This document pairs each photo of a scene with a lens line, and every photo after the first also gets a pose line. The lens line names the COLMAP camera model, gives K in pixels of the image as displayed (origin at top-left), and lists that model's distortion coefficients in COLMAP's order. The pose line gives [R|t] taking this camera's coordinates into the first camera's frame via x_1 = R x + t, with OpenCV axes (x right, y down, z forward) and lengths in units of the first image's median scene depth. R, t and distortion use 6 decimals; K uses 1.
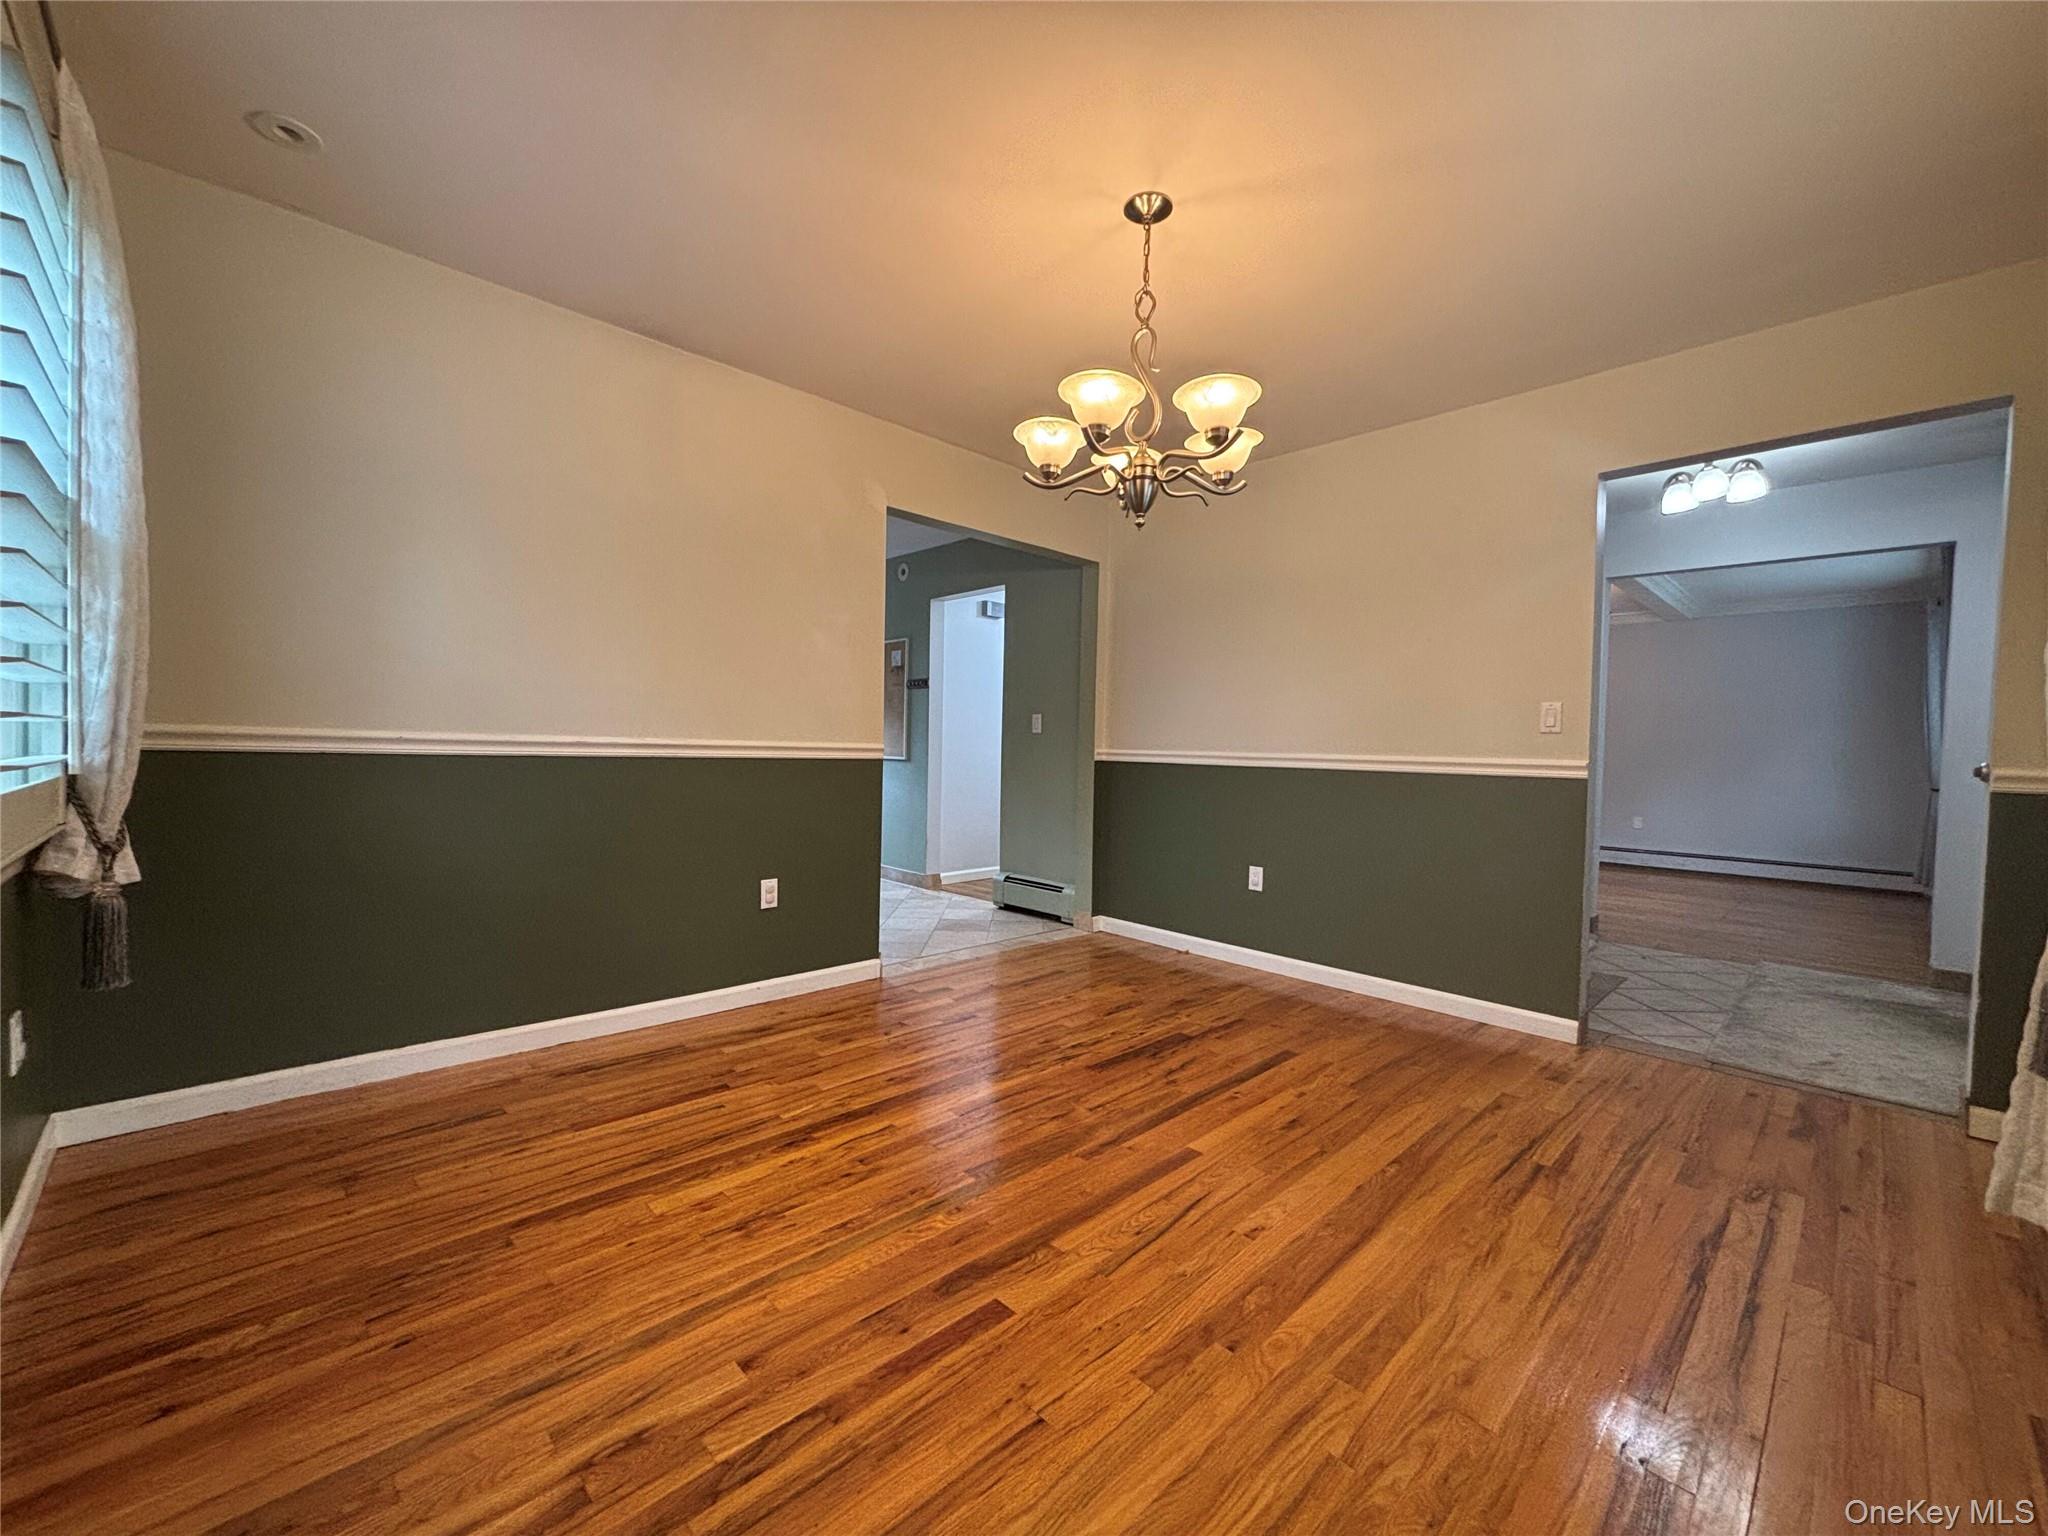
lens RADIAL K [[829.5, 0, 1023.8], [0, 829.5, 764.0], [0, 0, 1]] dist [0.005354, 0.000015]
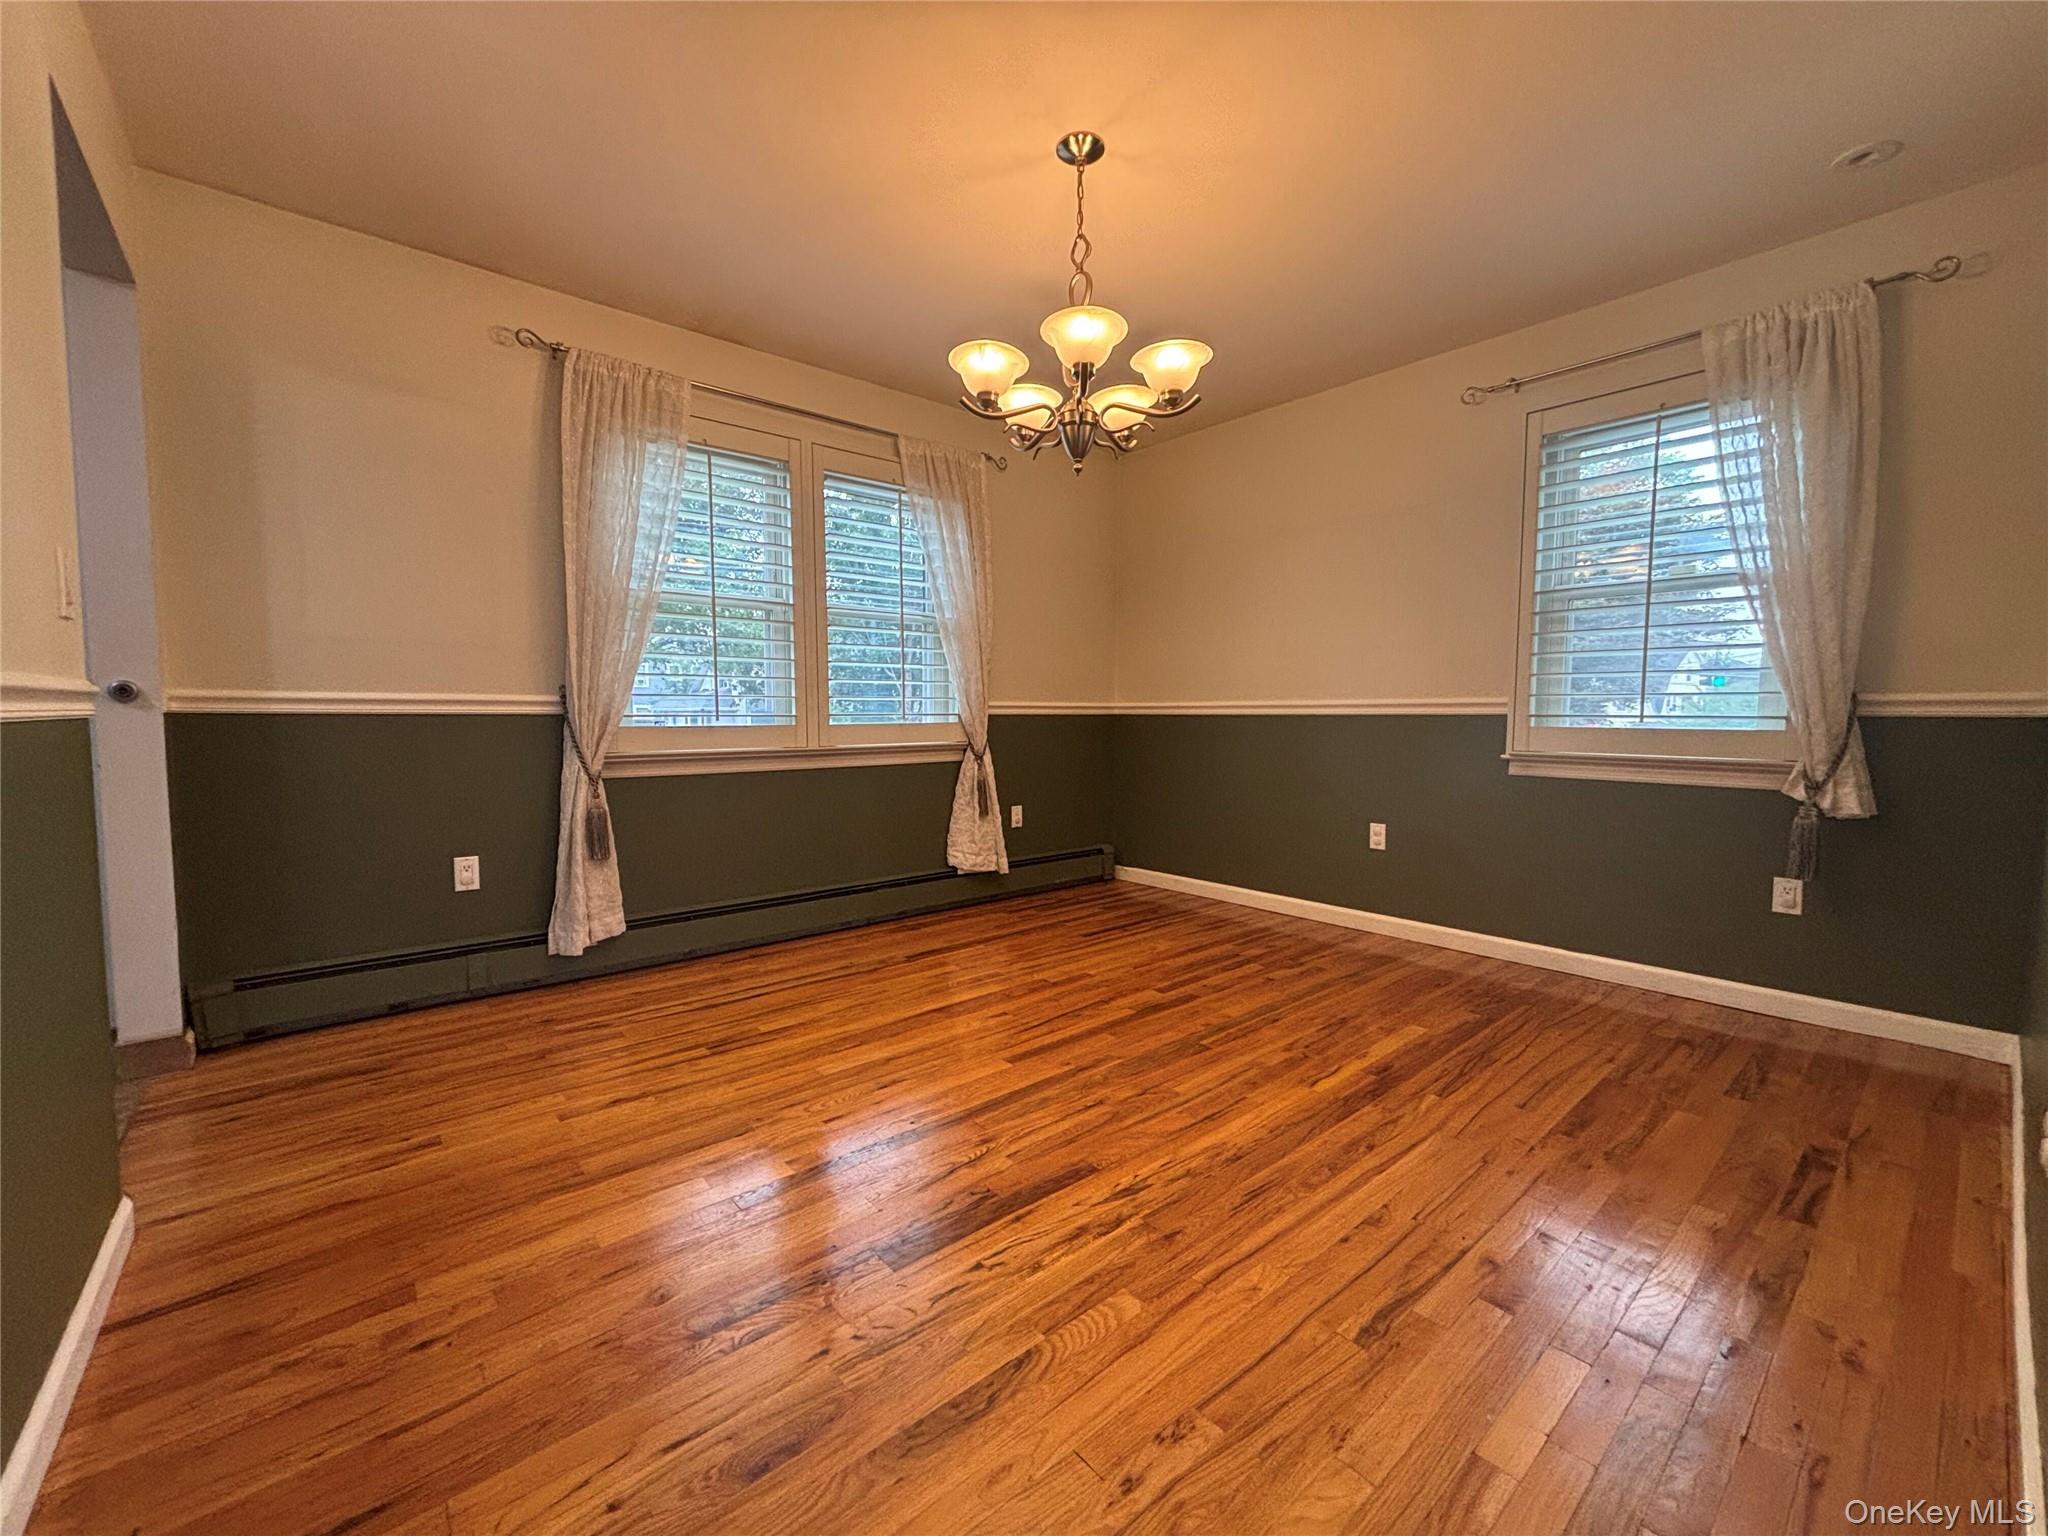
lens RADIAL K [[829.5, 0, 1023.8], [0, 829.5, 764.0], [0, 0, 1]] dist [0.005354, 0.000015]
pose [[-0.997807, -0.031108, 0.058423, 0.129810], [-0.025789, 0.995637, 0.089677, -0.018513], [-0.060958, 0.087973, -0.994256, 1.973334]]
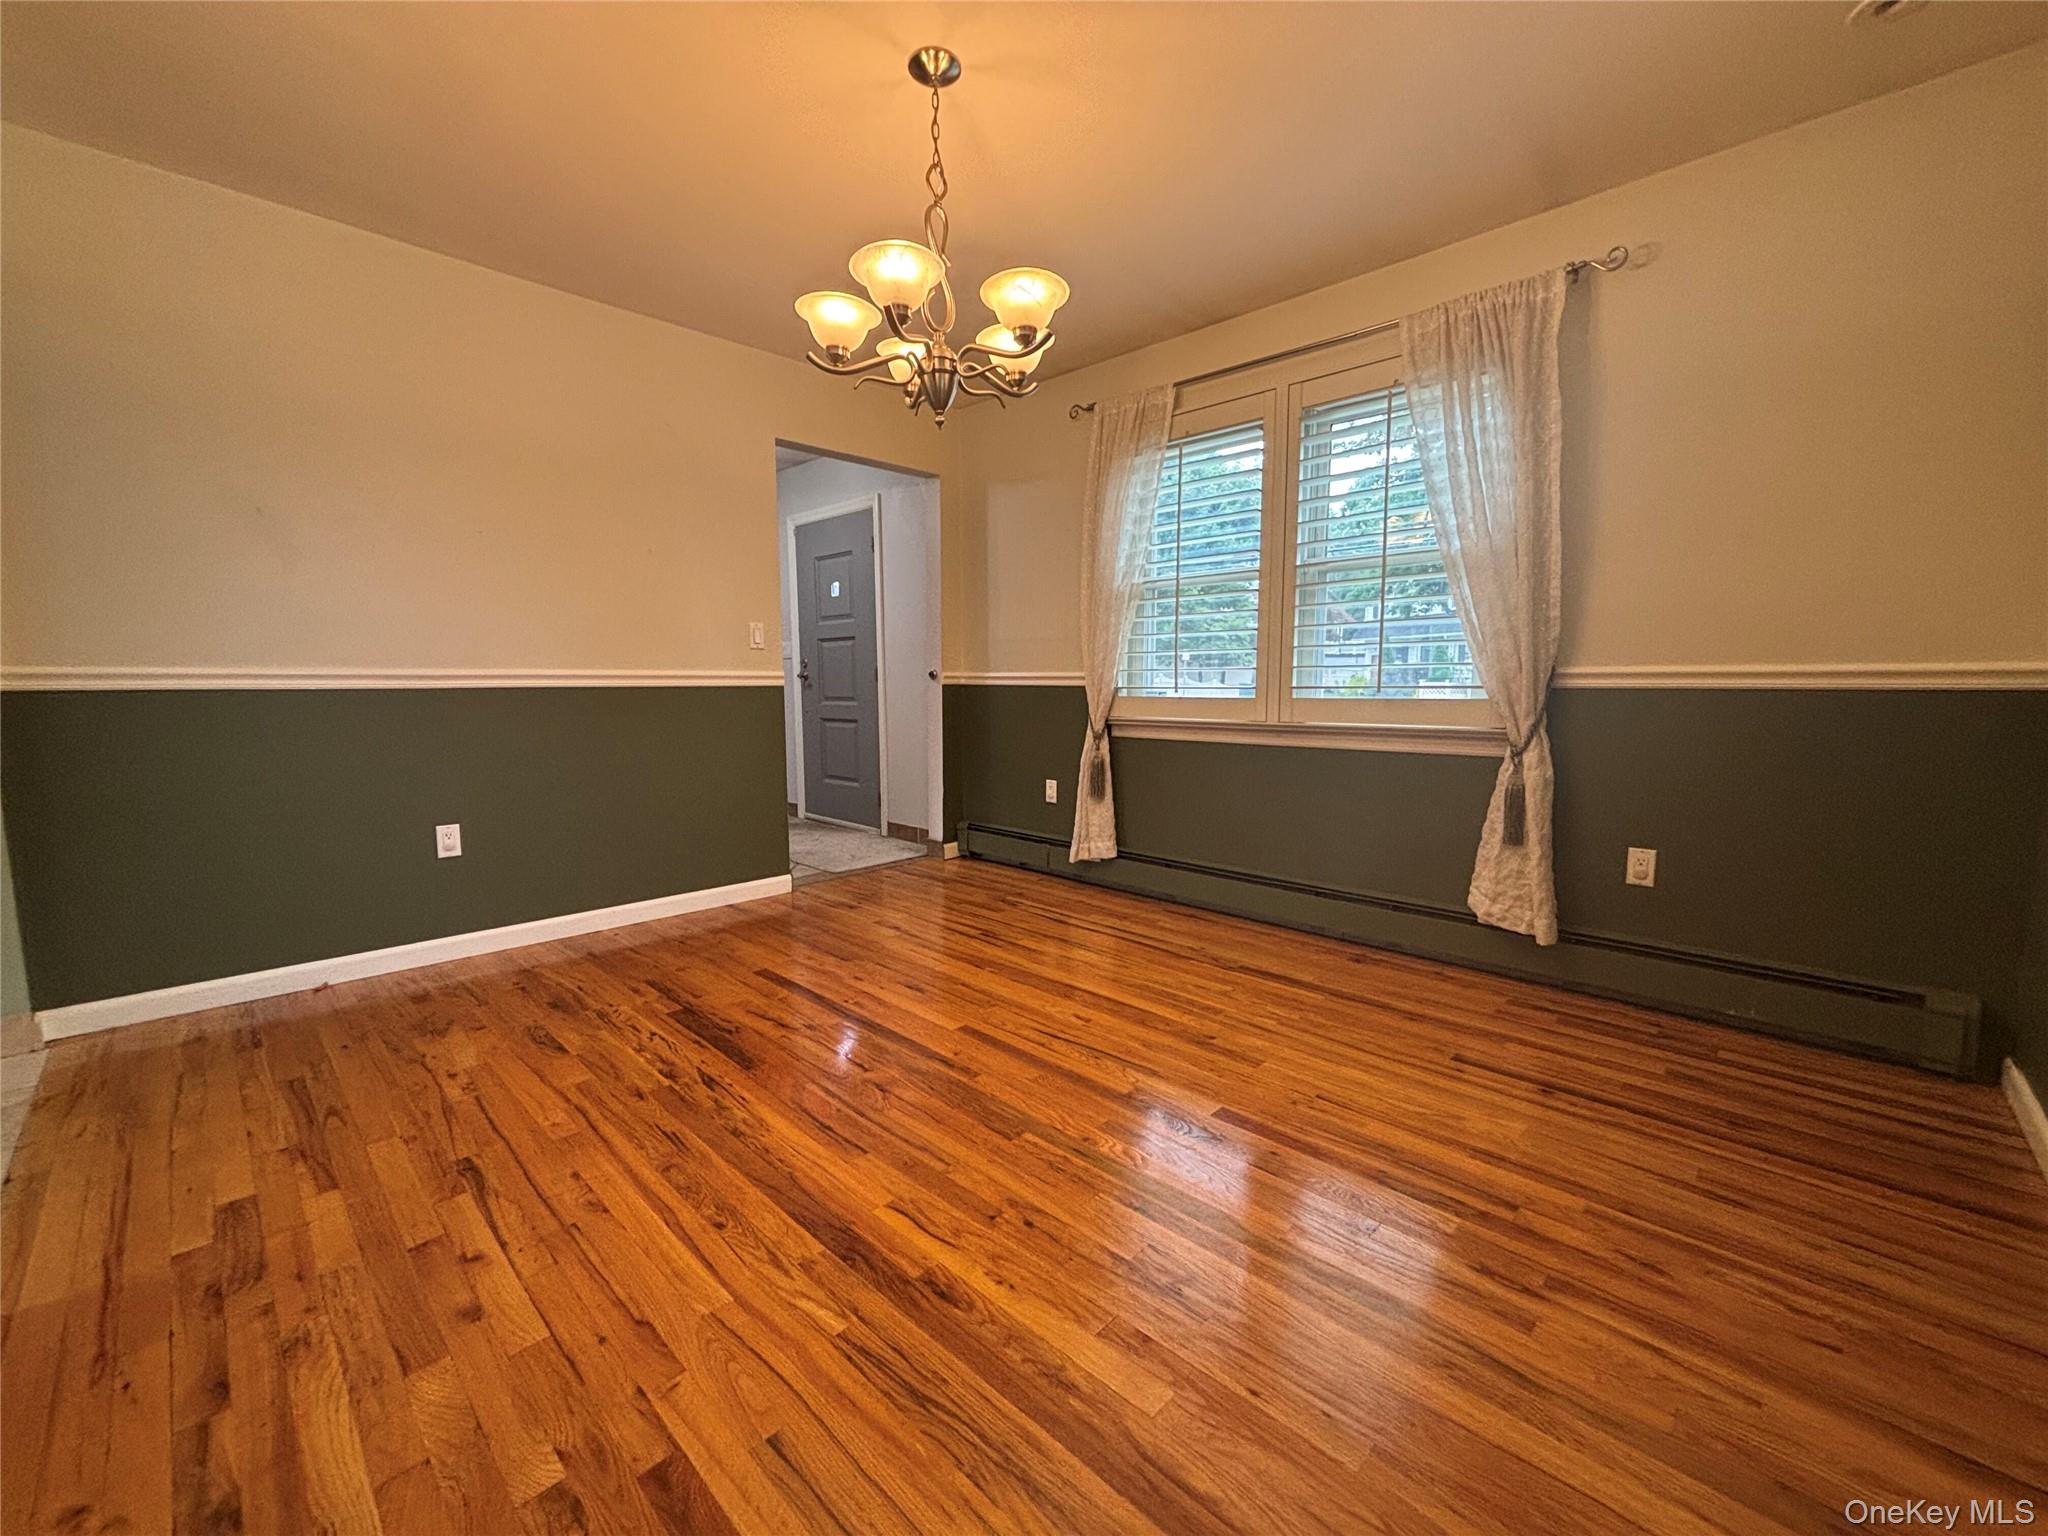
lens RADIAL K [[829.5, 0, 1023.8], [0, 829.5, 764.0], [0, 0, 1]] dist [0.005354, 0.000015]
pose [[-0.029380, -0.126197, 0.991570, -0.820686], [0.023600, 0.991634, 0.126904, -0.021126], [-0.999290, 0.027129, -0.026155, 0.904699]]
